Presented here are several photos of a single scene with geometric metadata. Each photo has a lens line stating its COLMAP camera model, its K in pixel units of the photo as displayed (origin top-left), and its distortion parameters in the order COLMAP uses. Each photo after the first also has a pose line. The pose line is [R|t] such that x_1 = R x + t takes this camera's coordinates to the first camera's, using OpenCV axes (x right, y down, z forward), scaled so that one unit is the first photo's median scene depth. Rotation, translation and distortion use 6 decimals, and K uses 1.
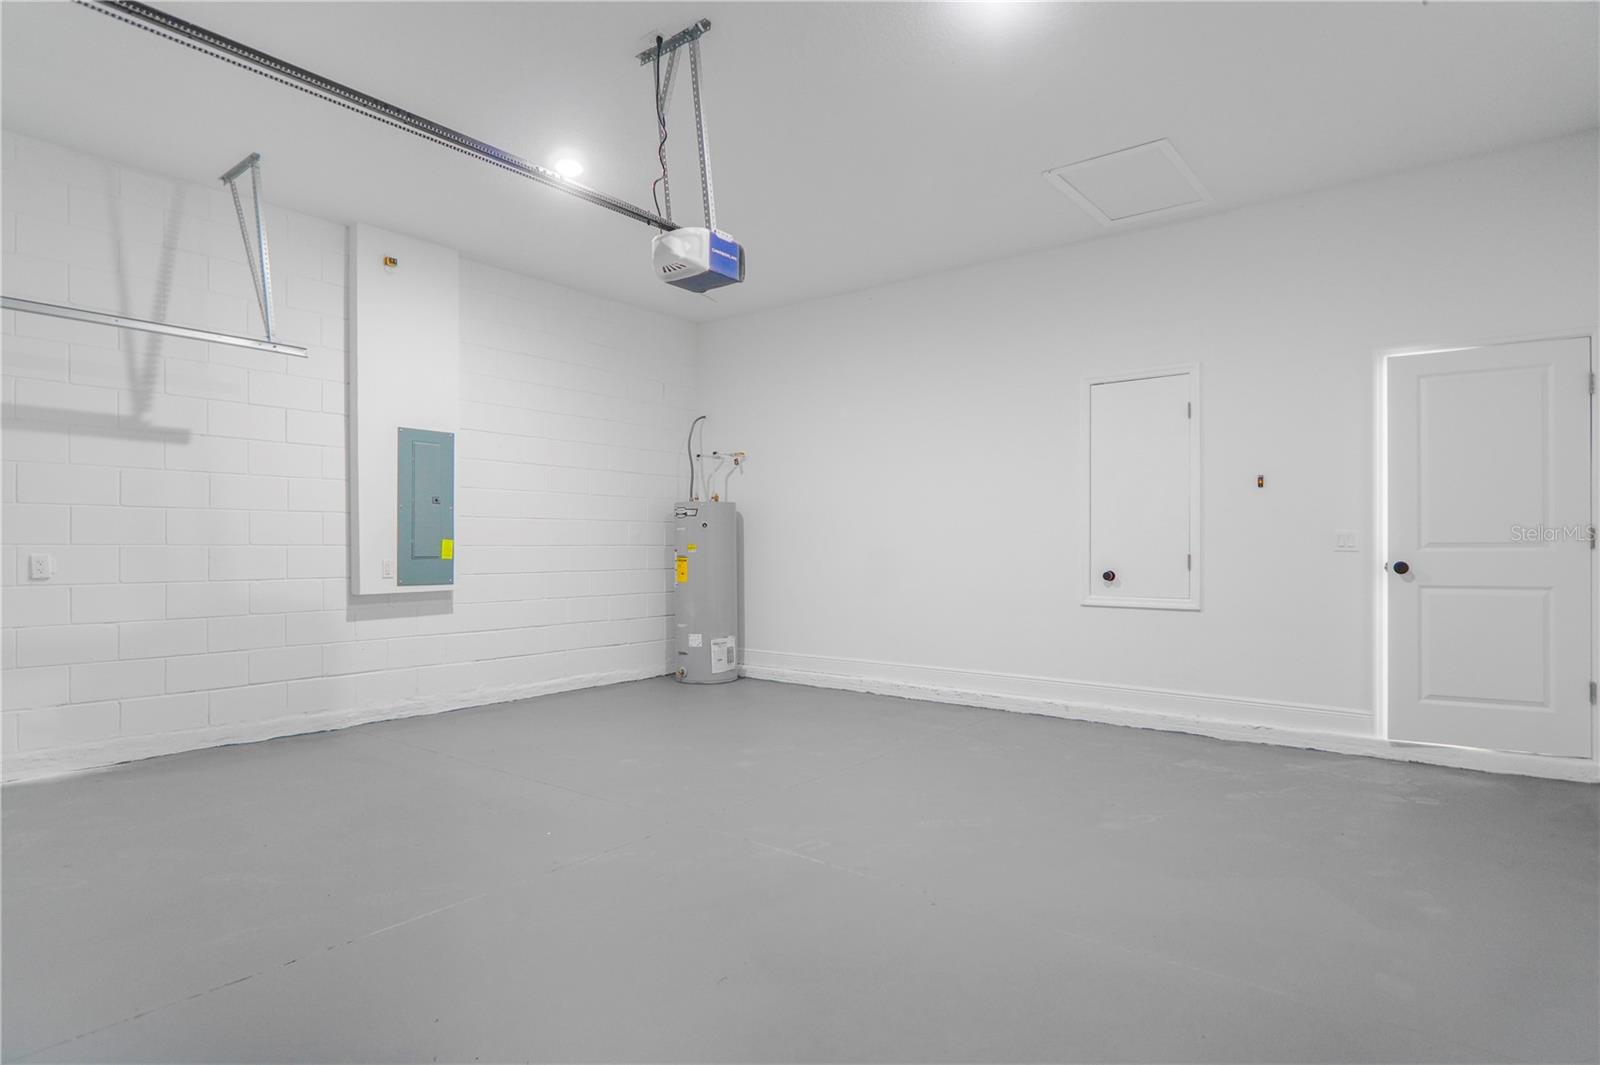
lens RADIAL K [[861.1, 0, 797.1], [0, 861.1, 540.2], [0, 0, 1]] dist [-0.001374, -0.000033]
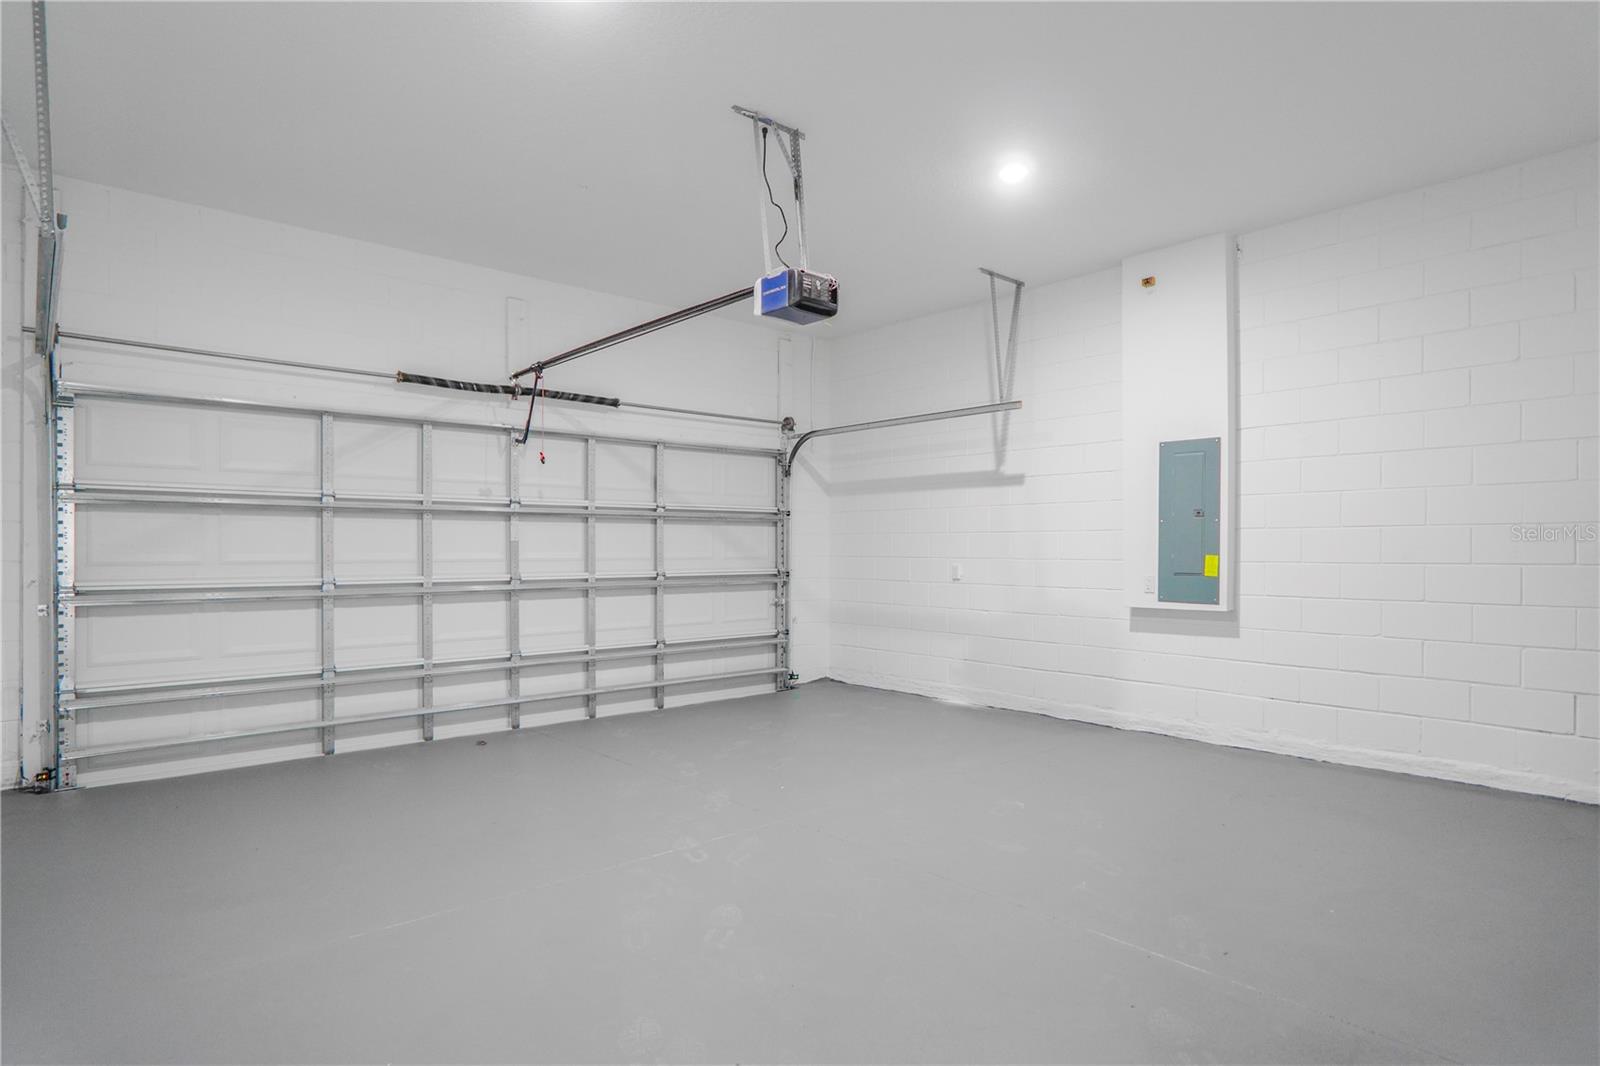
lens RADIAL K [[861.1, 0, 797.1], [0, 861.1, 540.6], [0, 0, 1]] dist [-0.001374, -0.000033]
pose [[-0.166341, -0.010438, -0.986013, 0.602377], [0.006319, 0.999912, -0.011651, -0.008691], [0.986048, -0.008169, -0.166260, 0.765508]]
